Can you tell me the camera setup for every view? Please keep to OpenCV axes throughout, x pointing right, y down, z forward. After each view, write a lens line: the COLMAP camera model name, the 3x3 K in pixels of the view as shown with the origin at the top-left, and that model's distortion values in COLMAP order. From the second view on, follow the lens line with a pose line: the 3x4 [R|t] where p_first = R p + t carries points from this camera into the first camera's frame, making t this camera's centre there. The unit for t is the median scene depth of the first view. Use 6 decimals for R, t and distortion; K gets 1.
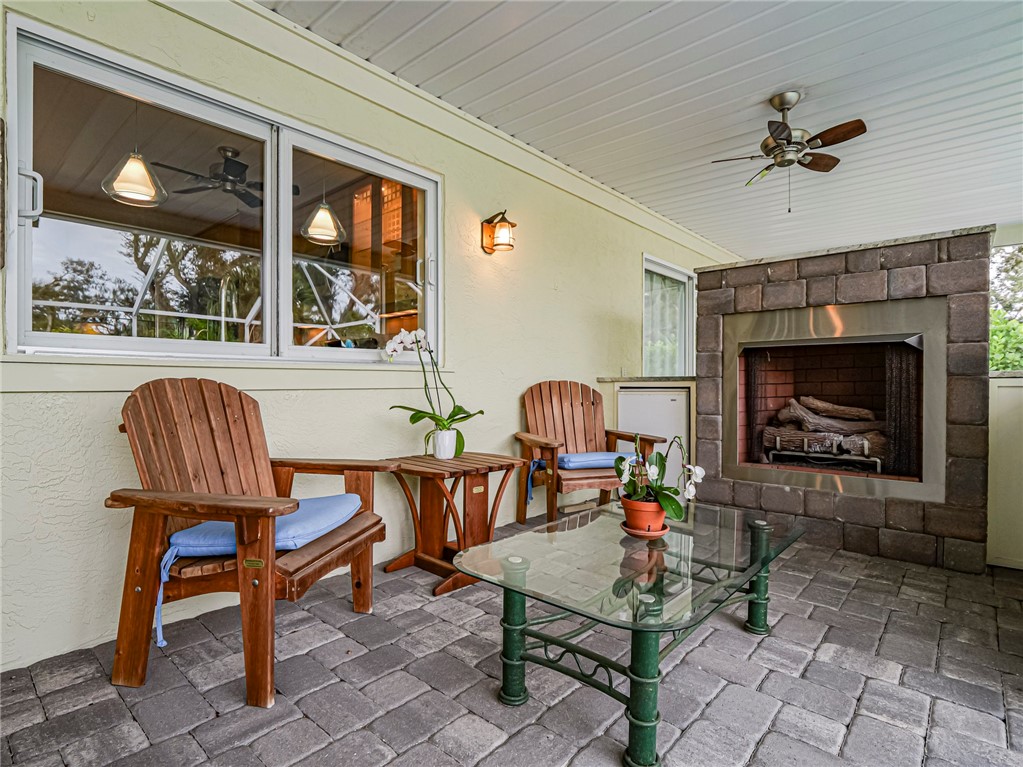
lens RADIAL K [[523.0, 0, 510.4], [0, 523.0, 388.9], [0, 0, 1]] dist [-0.008931, -0.000800]
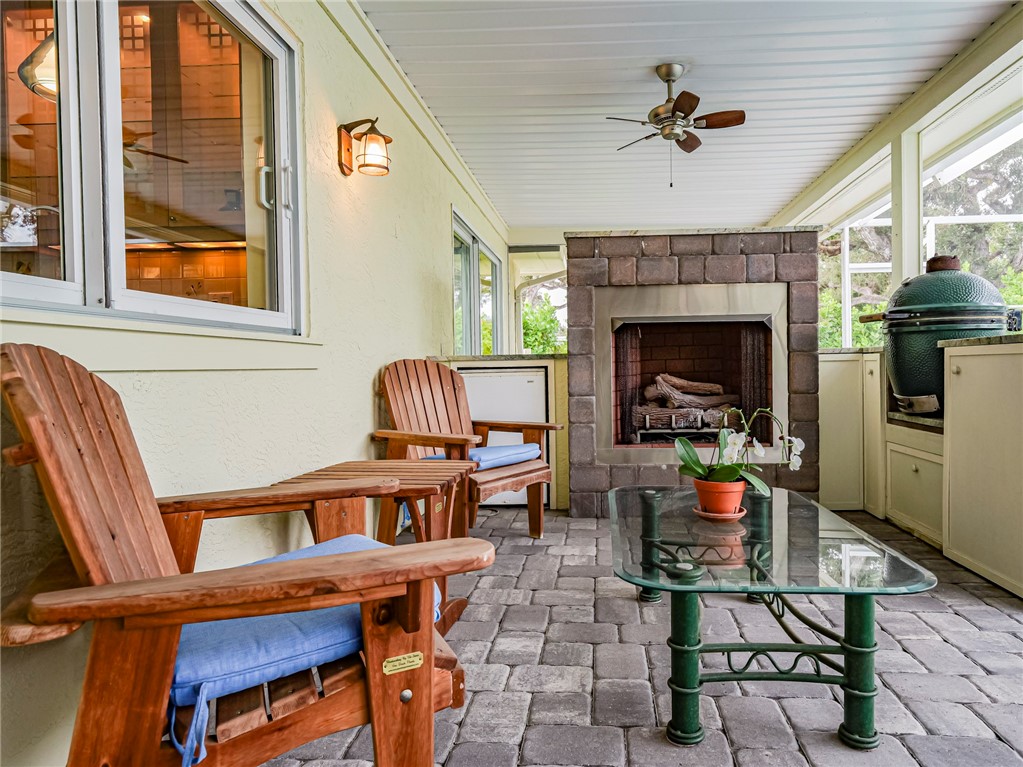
lens RADIAL K [[662.3, 0, 512.8], [0, 662.3, 380.6], [0, 0, 1]] dist [0.009758, -0.001731]
pose [[0.782372, -0.021004, 0.622458, -0.483129], [0.018938, 0.999771, 0.009933, 0.010139], [-0.622524, 0.004017, 0.782591, 0.198716]]
